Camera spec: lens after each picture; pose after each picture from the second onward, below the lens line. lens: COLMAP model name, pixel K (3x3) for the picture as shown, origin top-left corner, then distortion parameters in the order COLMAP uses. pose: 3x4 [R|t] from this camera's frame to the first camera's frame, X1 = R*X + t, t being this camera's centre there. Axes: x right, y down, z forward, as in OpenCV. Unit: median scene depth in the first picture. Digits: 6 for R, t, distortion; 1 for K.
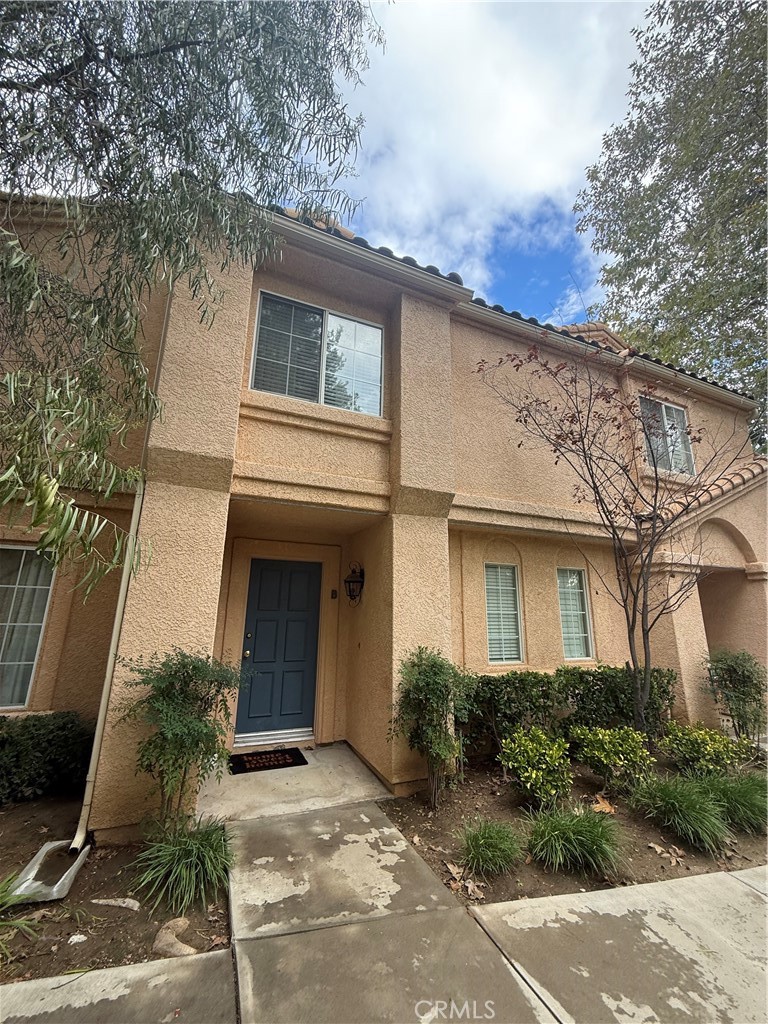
lens RADIAL K [[405.6, 0, 382.6], [0, 405.6, 509.7], [0, 0, 1]] dist [-0.000601, -0.000018]
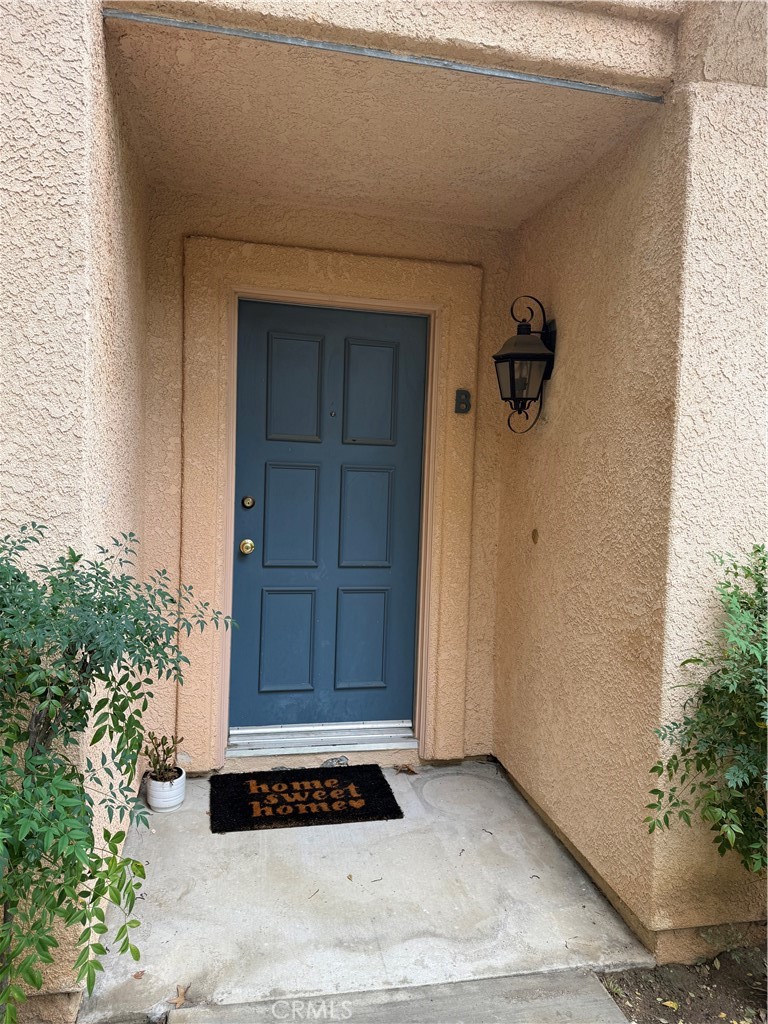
lens RADIAL K [[723.7, 0, 384.5], [0, 723.7, 512.5], [0, 0, 1]] dist [0.008581, 0.001148]
pose [[0.980927, 0.028597, -0.192261, -0.073950], [0.028784, 0.956843, 0.289176, 0.138379], [0.192233, -0.289195, 0.937770, 0.417117]]
